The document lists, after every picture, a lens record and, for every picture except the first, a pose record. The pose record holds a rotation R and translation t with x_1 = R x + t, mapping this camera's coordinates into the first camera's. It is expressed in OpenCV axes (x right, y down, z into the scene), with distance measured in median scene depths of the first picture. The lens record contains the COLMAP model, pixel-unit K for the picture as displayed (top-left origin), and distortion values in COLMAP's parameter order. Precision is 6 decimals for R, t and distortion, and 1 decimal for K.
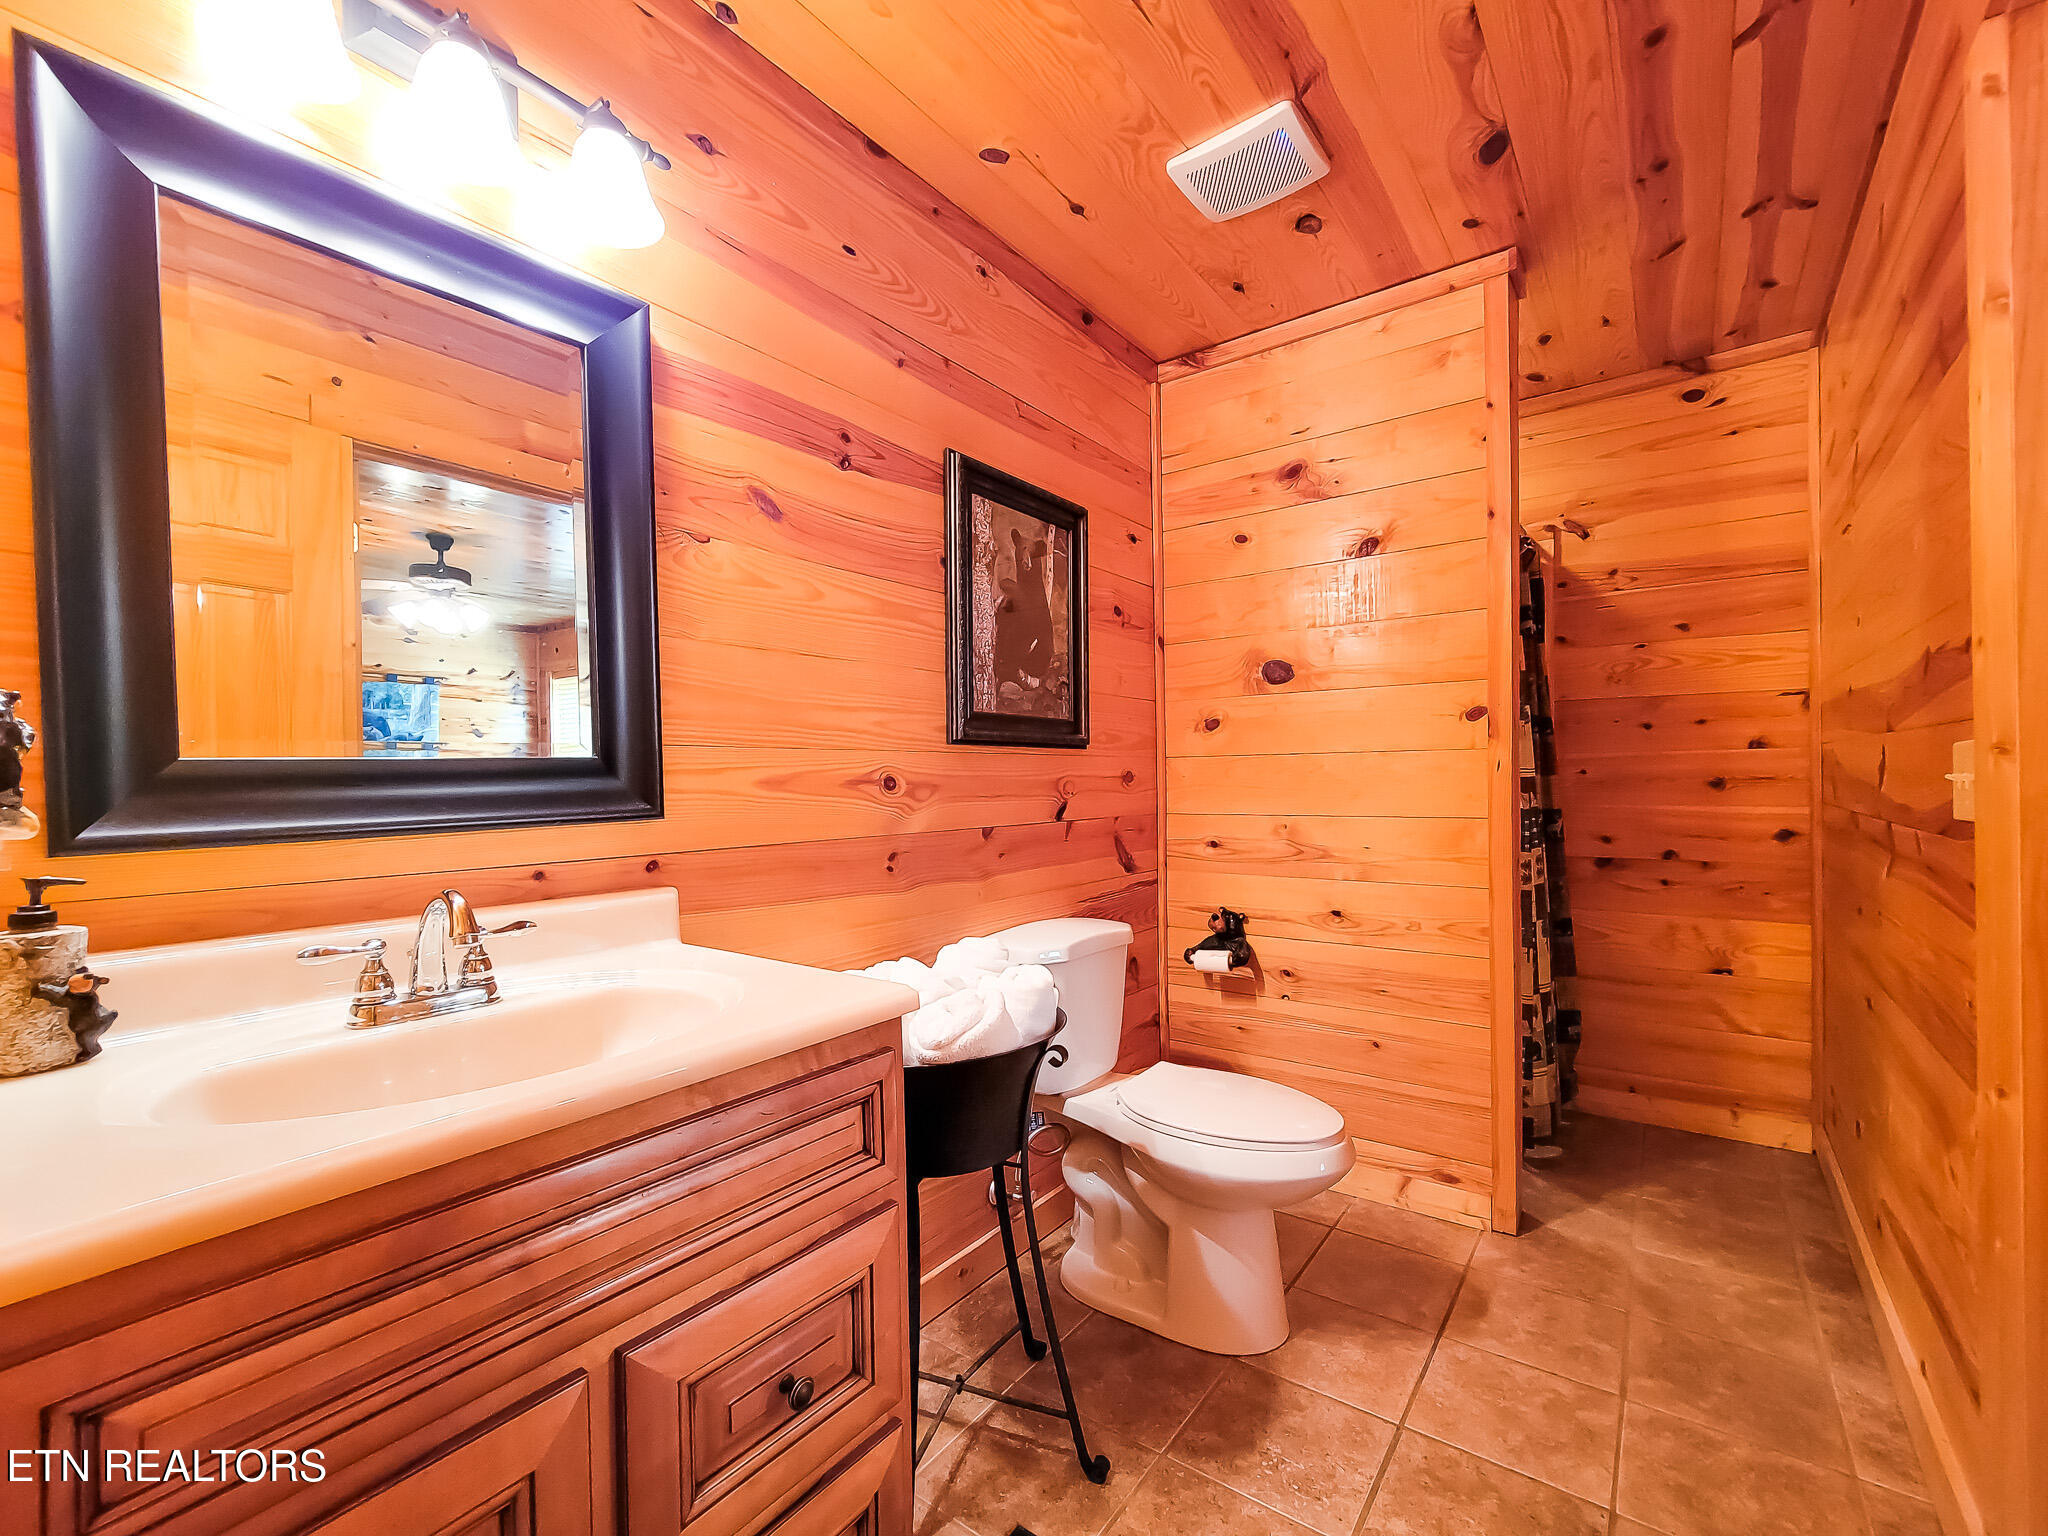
lens RADIAL K [[883.8, 0, 1022.5], [0, 883.8, 781.5], [0, 0, 1]] dist [0.000024, -0.000469]
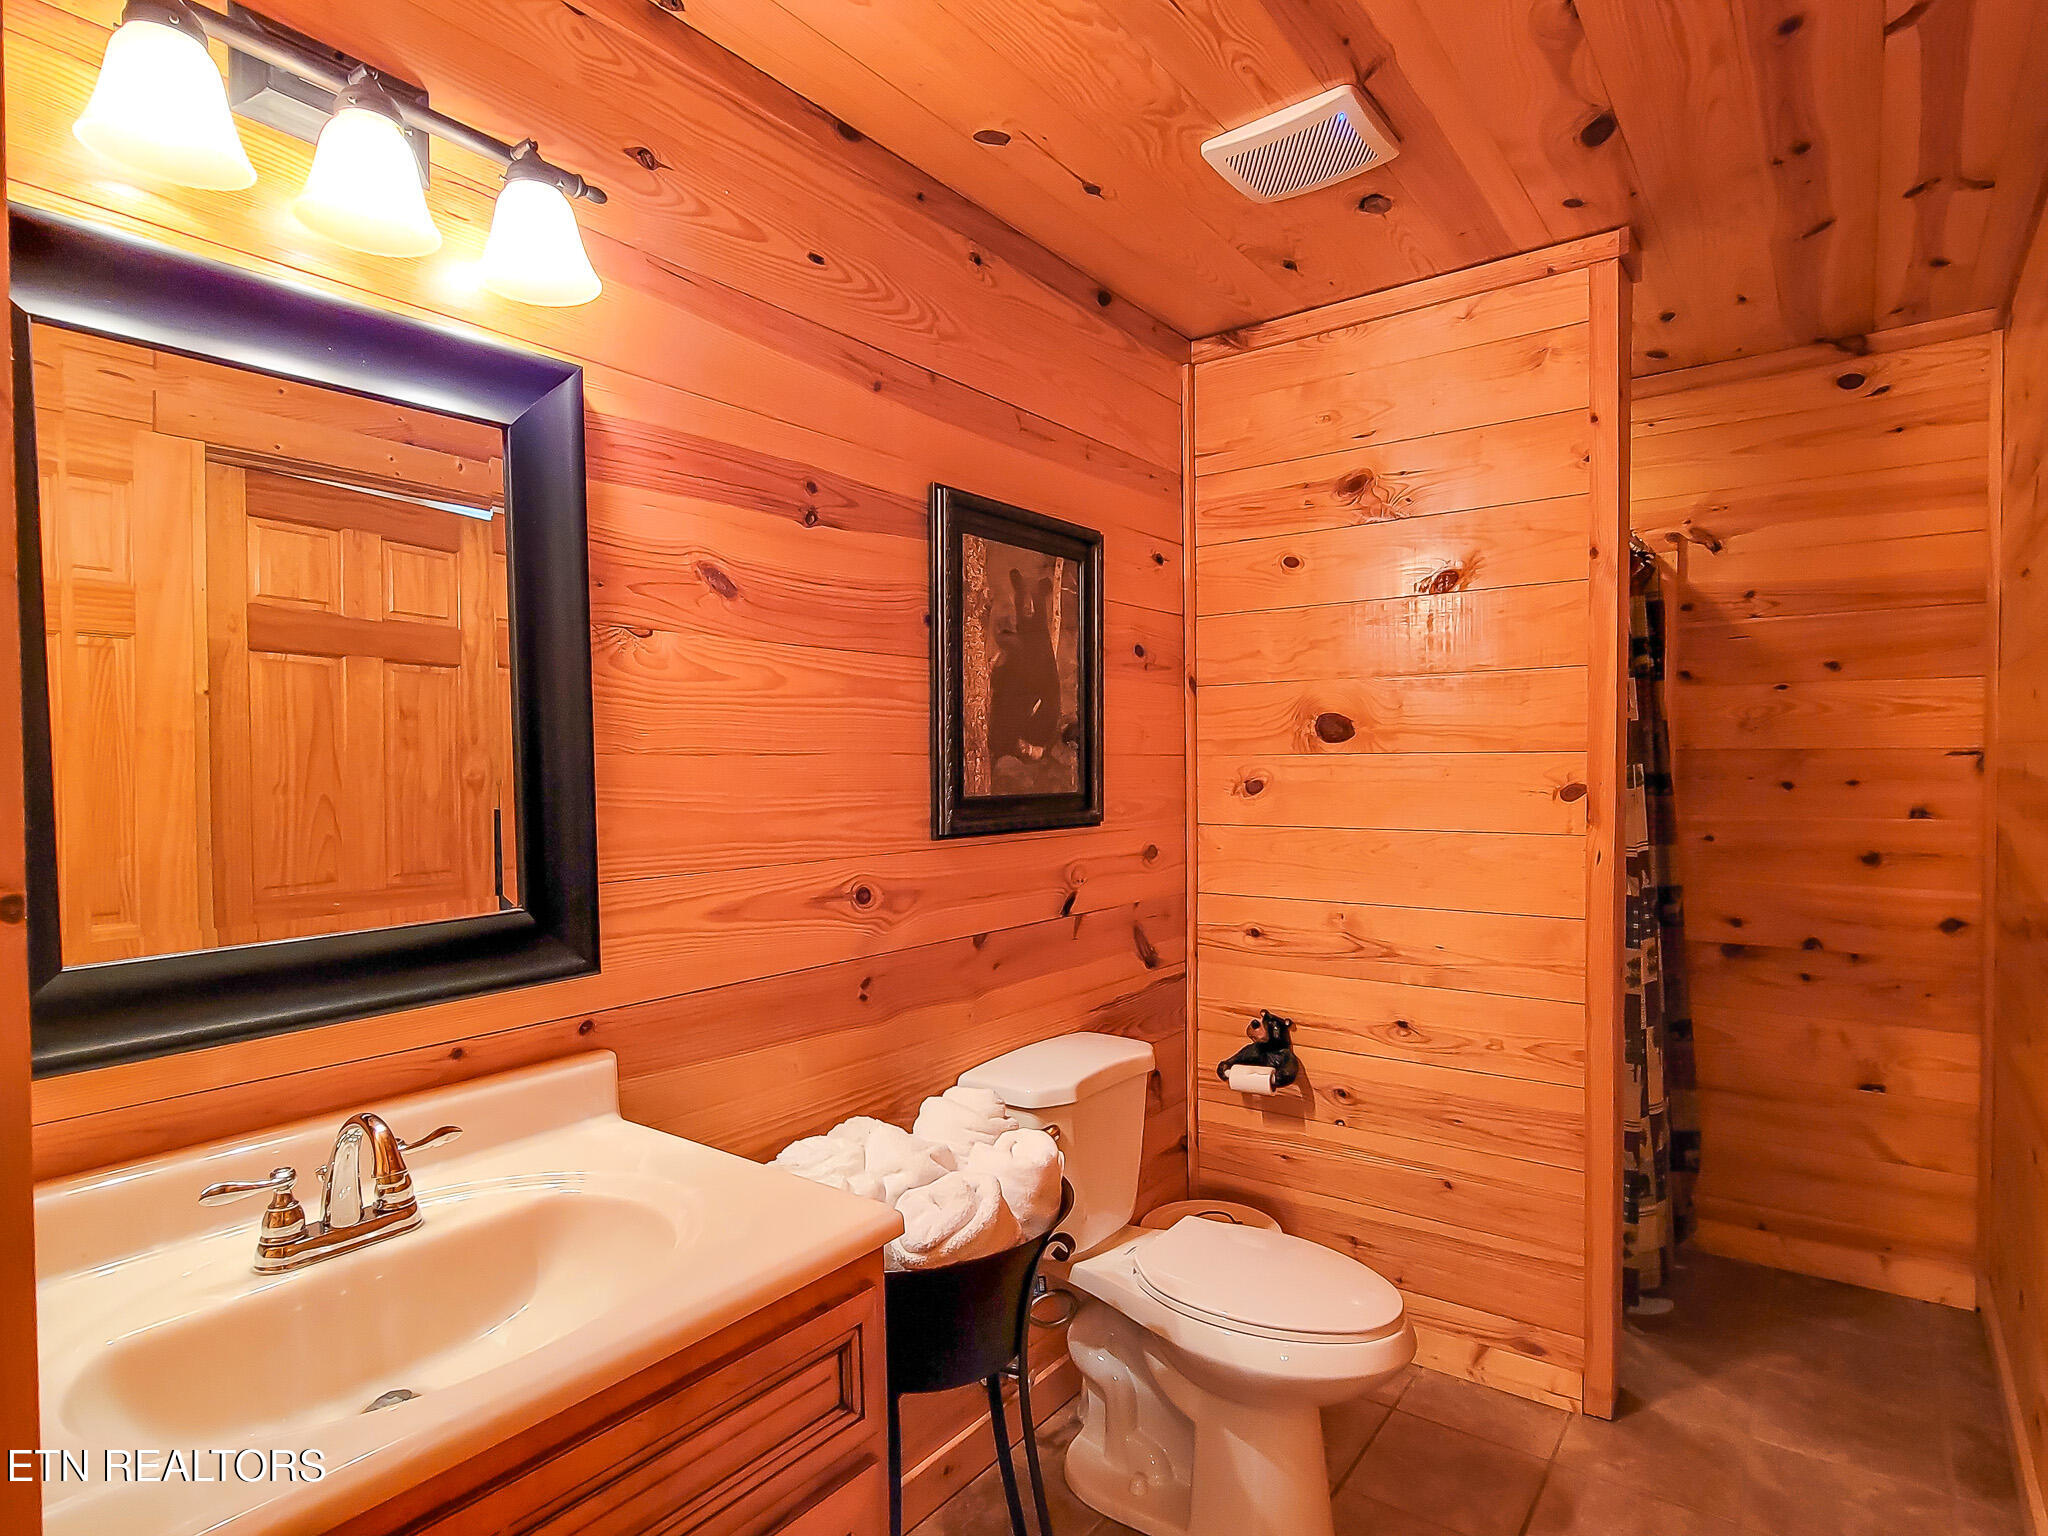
lens RADIAL K [[1125.2, 0, 1020.6], [0, 1125.2, 780.0], [0, 0, 1]] dist [0.001047, -0.001628]
pose [[0.999989, 0.004712, 0.000182, -0.002118], [-0.004715, 0.999808, 0.019016, -0.106963], [-0.000092, -0.019017, 0.999819, -0.049572]]
